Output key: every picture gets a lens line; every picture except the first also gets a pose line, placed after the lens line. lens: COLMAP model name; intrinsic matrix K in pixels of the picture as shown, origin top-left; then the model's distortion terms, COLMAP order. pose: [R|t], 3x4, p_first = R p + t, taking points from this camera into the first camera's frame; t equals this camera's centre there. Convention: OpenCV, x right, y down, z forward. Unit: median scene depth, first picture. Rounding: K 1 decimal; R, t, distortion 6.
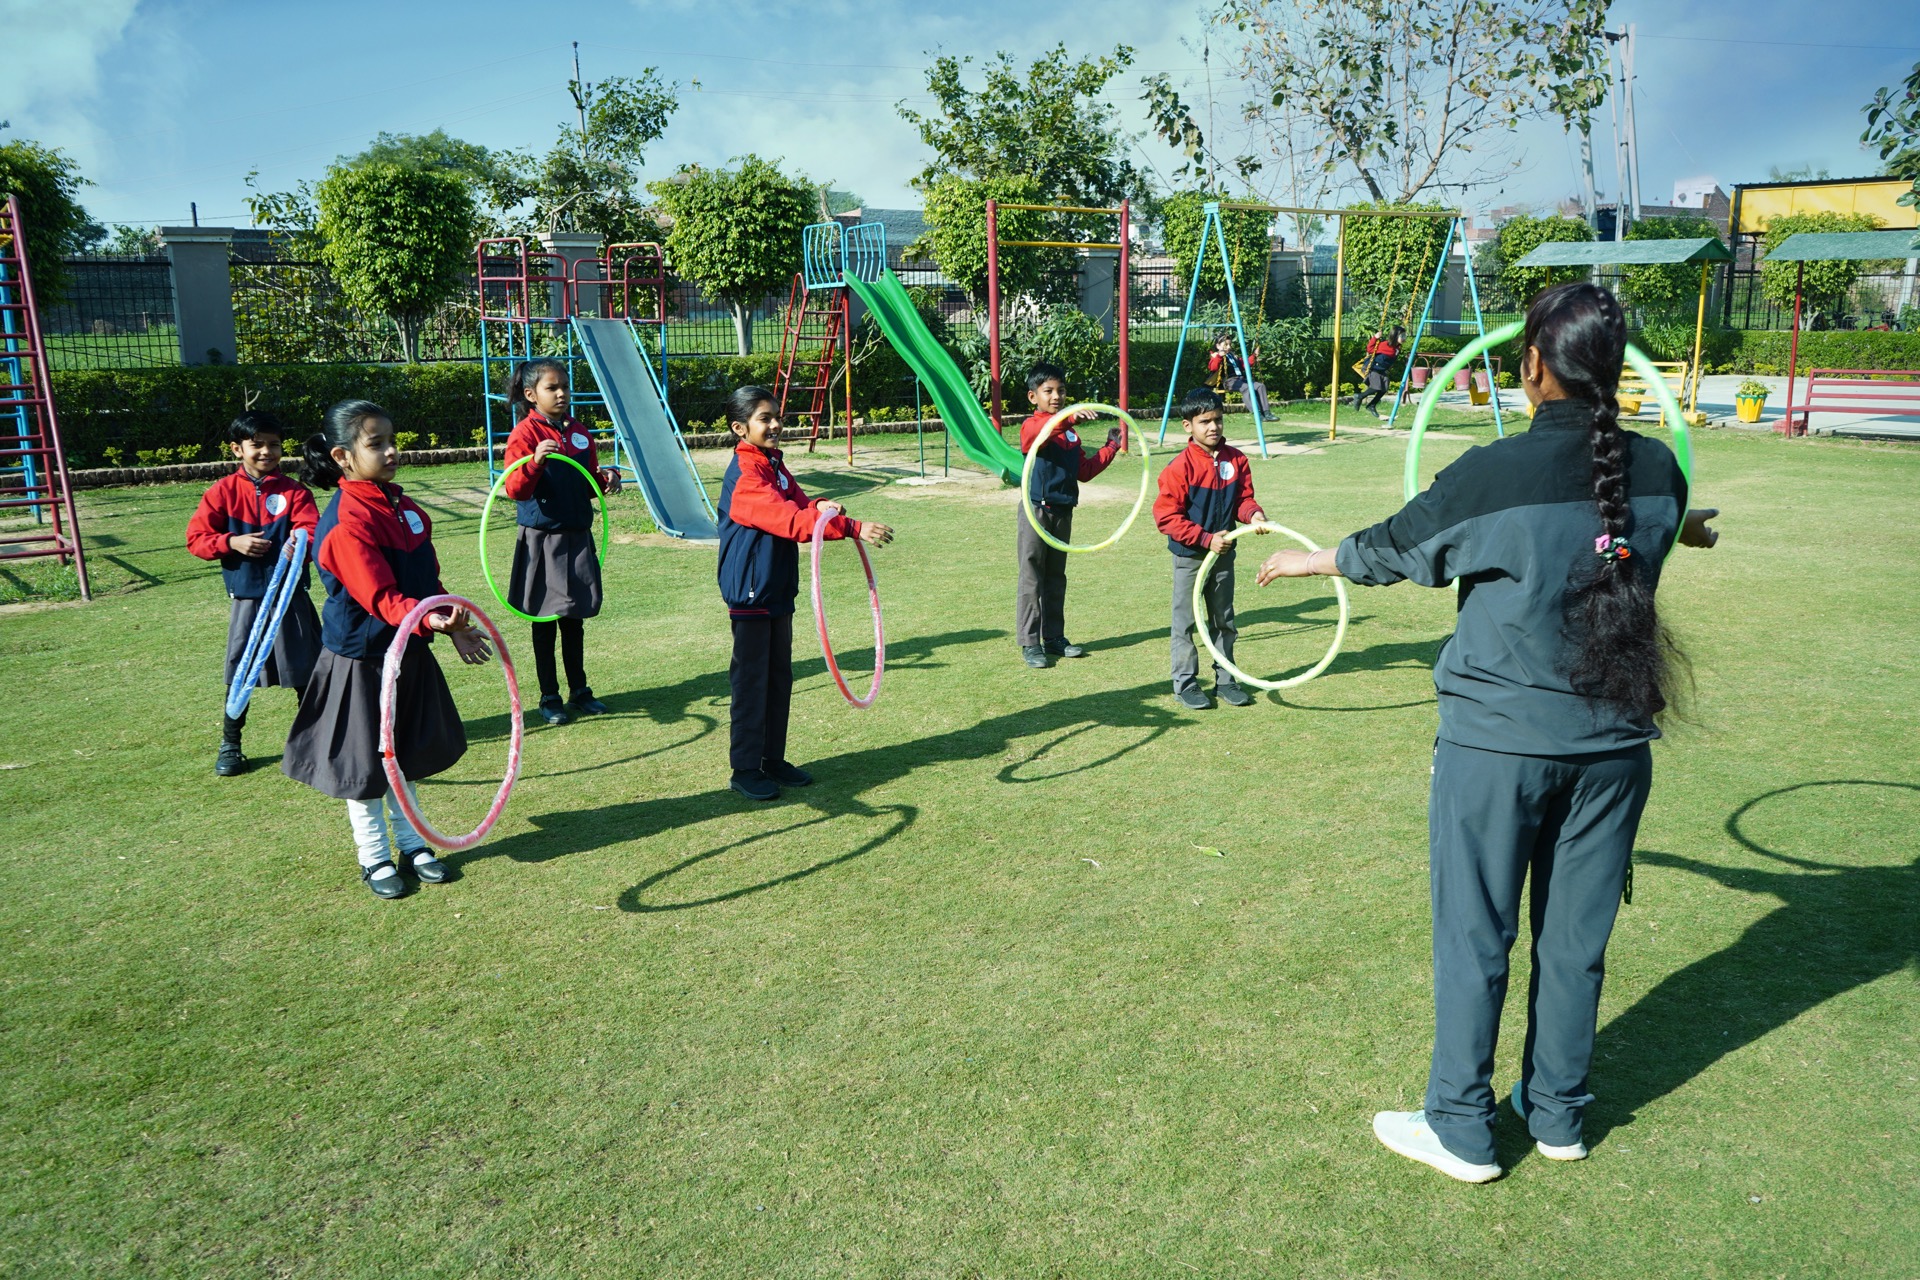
lens RADIAL K [[1513.3, 0, 973.7], [0, 1513.3, 642.2], [0, 0, 1]] dist [-0.051136, -0.004283]
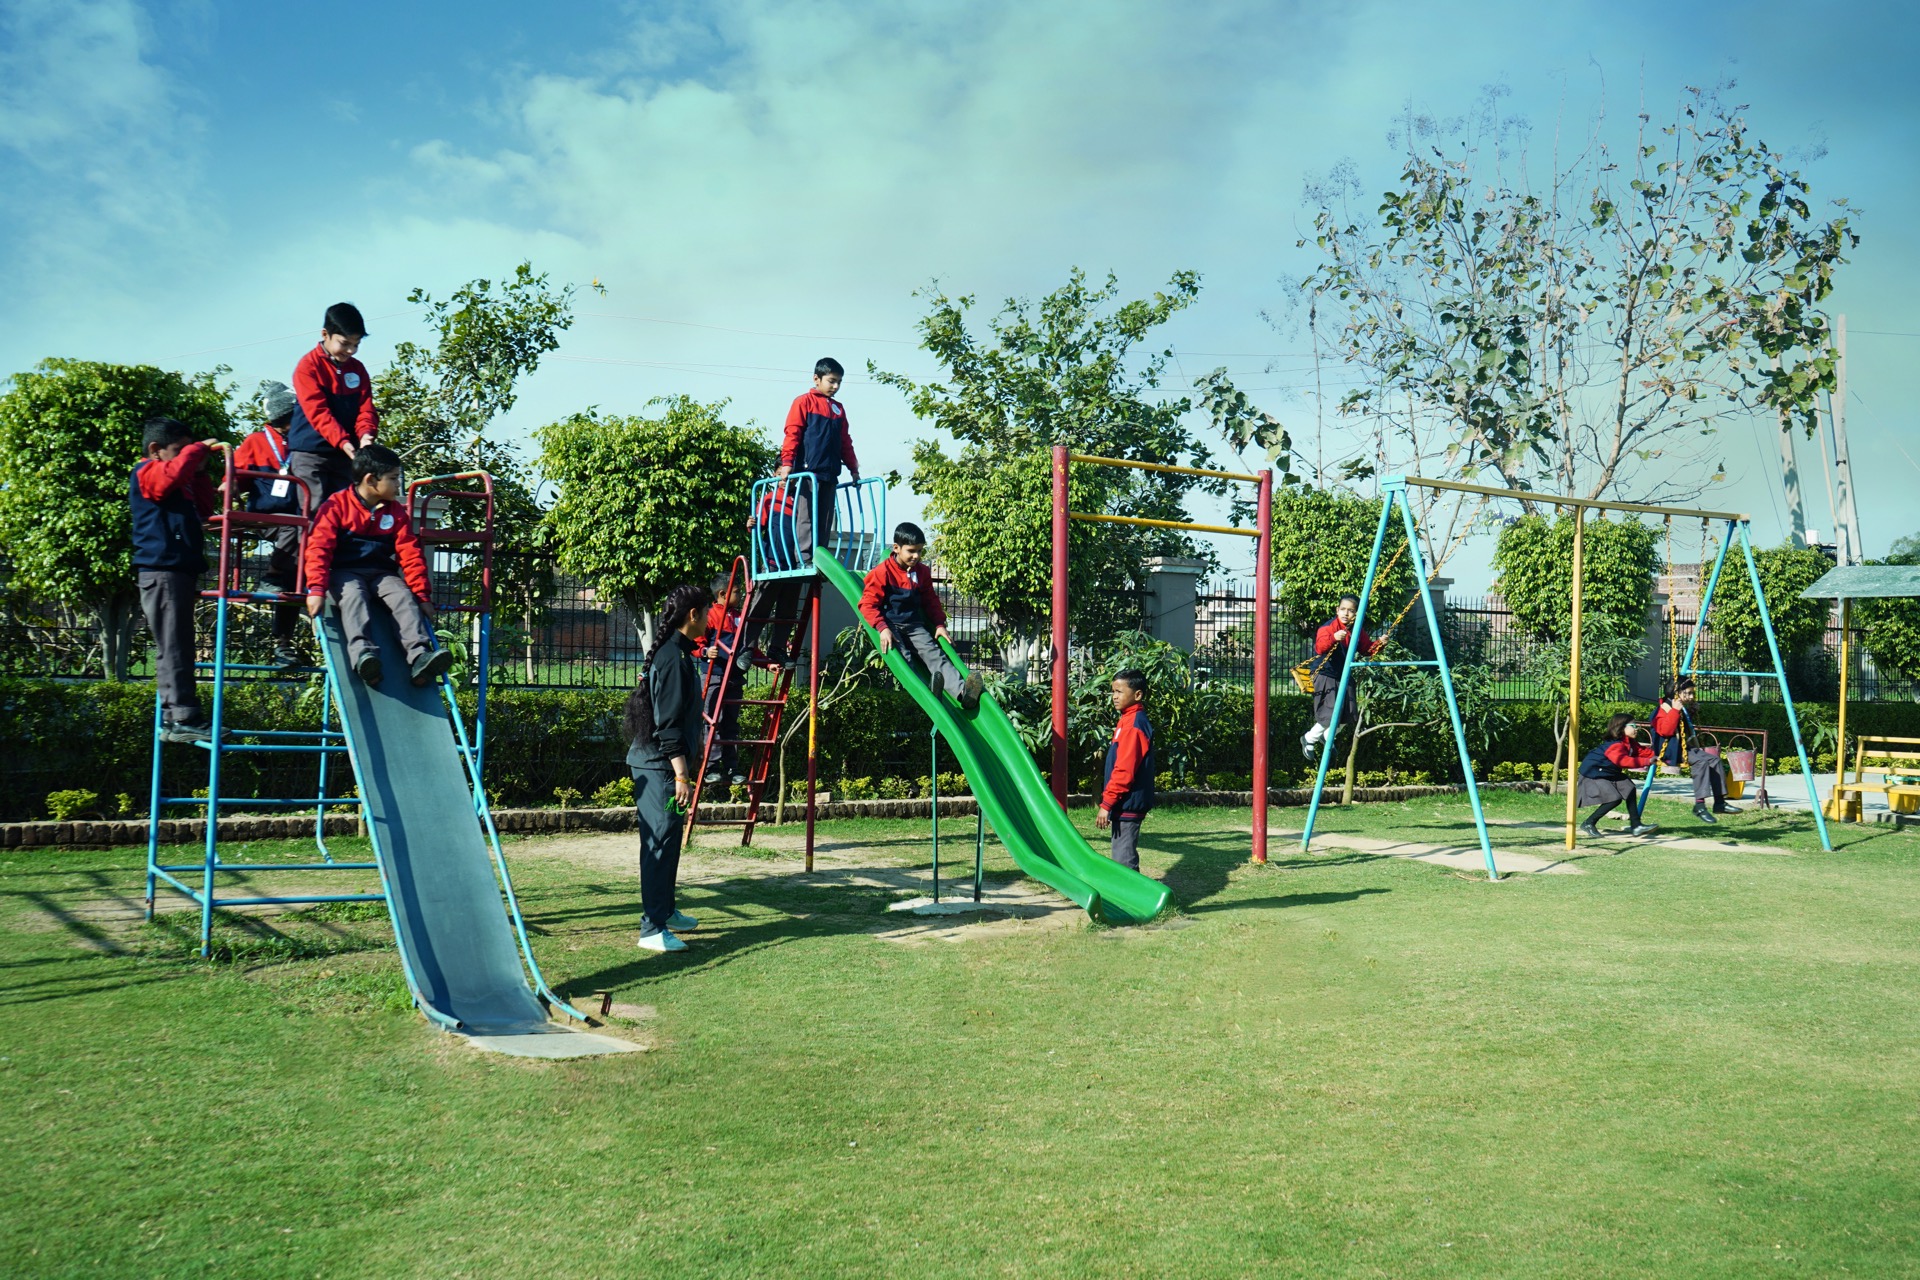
lens RADIAL K [[1792.2, 0, 961.6], [0, 1792.2, 628.7], [0, 0, 1]] dist [0.017033, 0.000000]
pose [[0.999473, 0.032036, 0.005175, -0.024157], [-0.029892, 0.970936, -0.237464, -0.037304], [-0.012632, 0.237184, 0.971383, 0.247641]]
